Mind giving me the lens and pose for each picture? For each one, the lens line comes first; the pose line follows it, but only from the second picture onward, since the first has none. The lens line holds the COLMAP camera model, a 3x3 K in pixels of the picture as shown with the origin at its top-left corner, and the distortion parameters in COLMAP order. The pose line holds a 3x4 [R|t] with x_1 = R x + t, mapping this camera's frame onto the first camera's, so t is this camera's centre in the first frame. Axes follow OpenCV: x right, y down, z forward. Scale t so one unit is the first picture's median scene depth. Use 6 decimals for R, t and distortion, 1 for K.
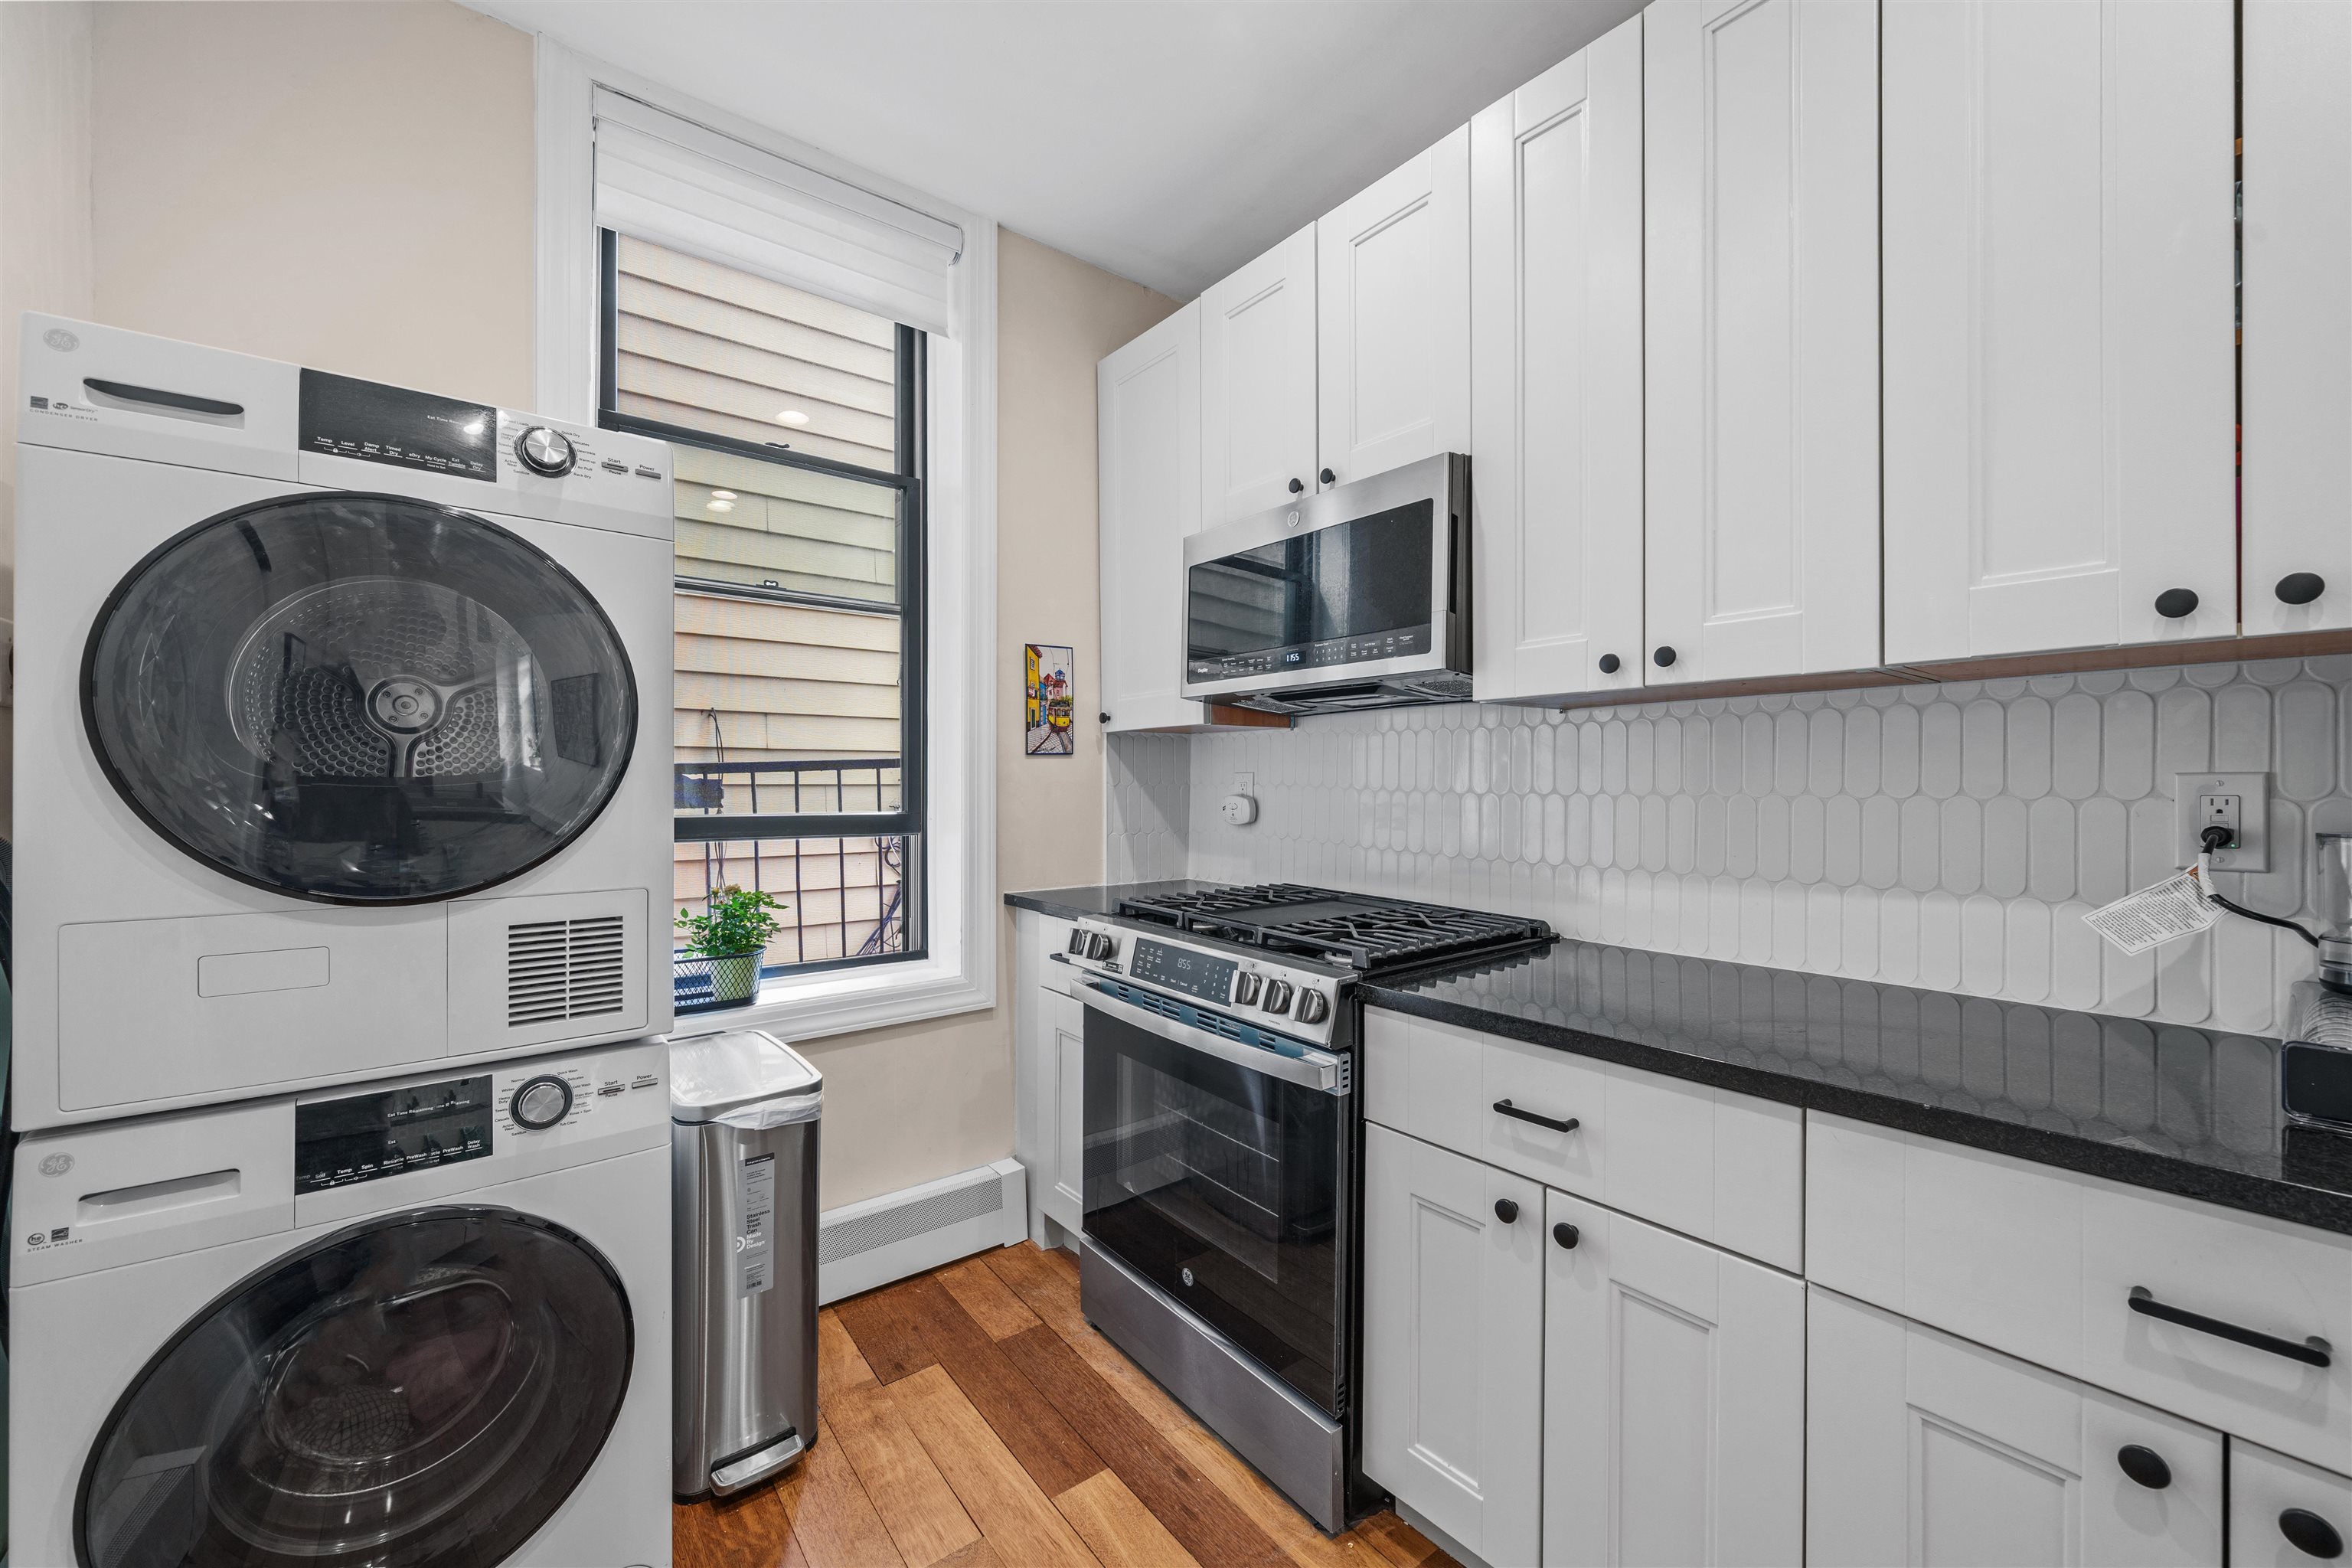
lens RADIAL K [[916.6, 0, 1174.5], [0, 916.6, 788.0], [0, 0, 1]] dist [-0.000140, -0.000015]
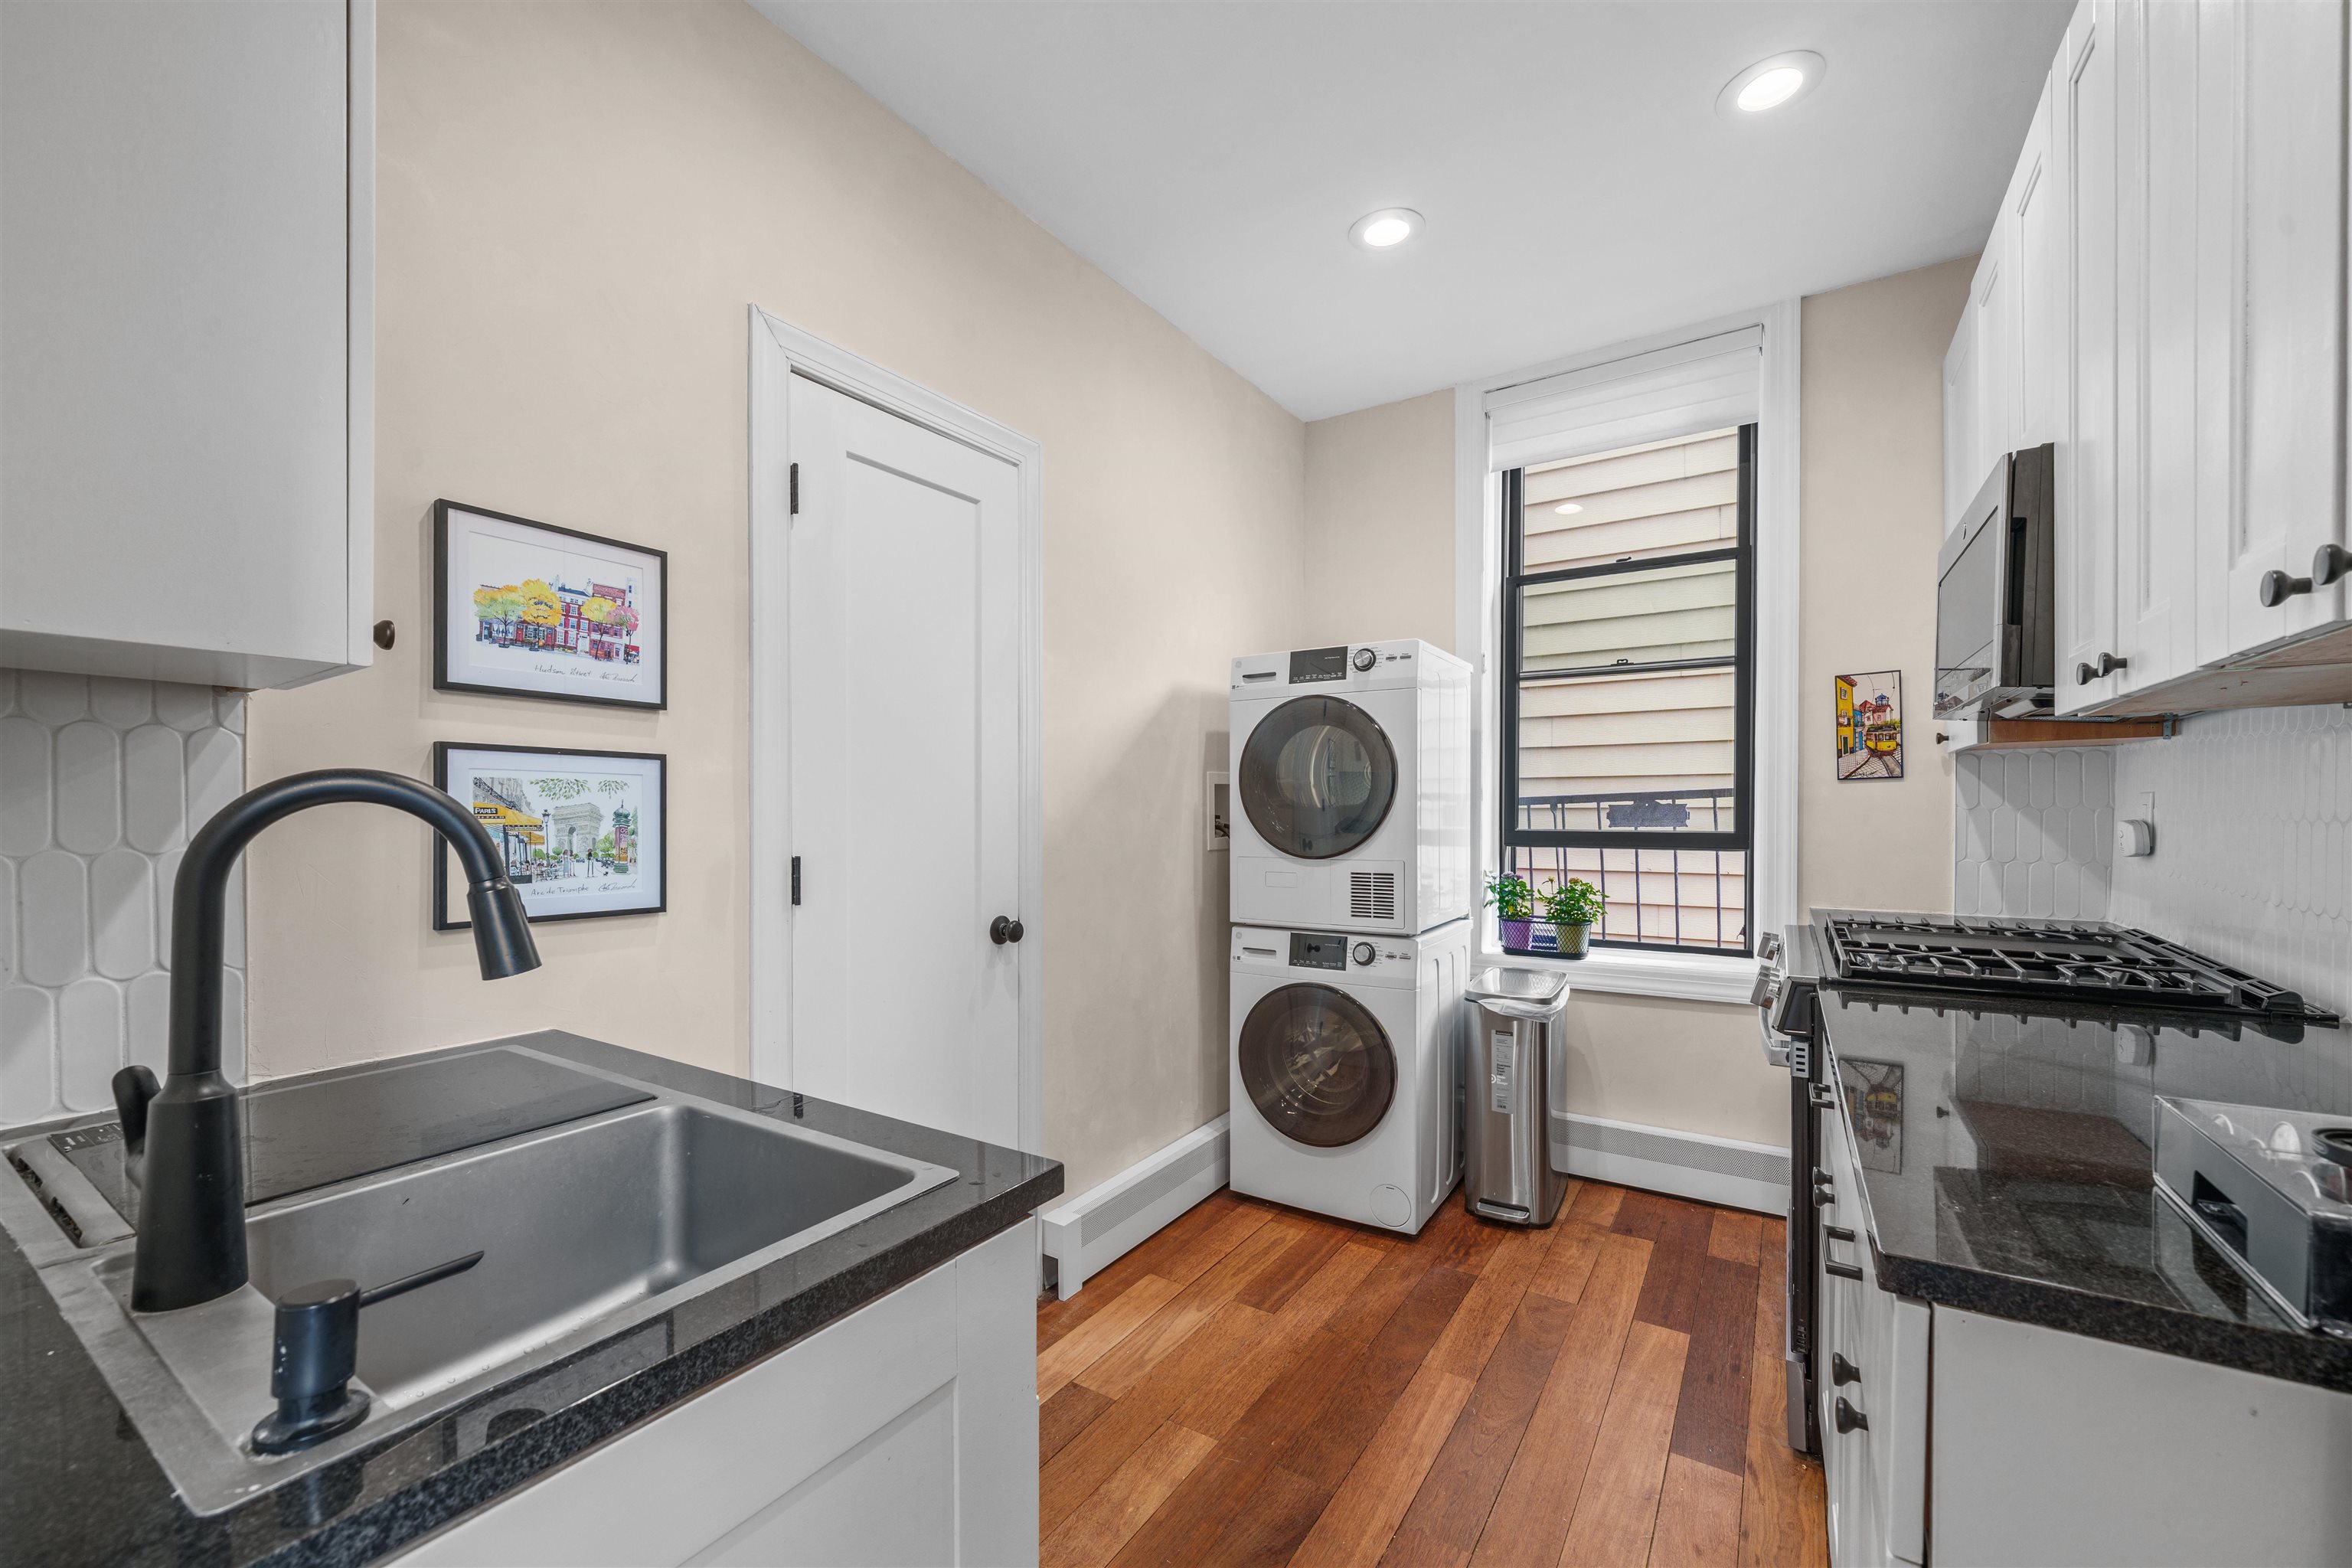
lens RADIAL K [[933.8, 0, 1172.0], [0, 933.8, 817.3], [0, 0, 1]] dist [-0.000172, 0.000005]
pose [[0.327131, 0.006204, -0.944959, 0.620087], [0.001314, 0.999974, 0.007020, -0.001702], [0.944978, -0.003538, 0.327114, -0.084864]]
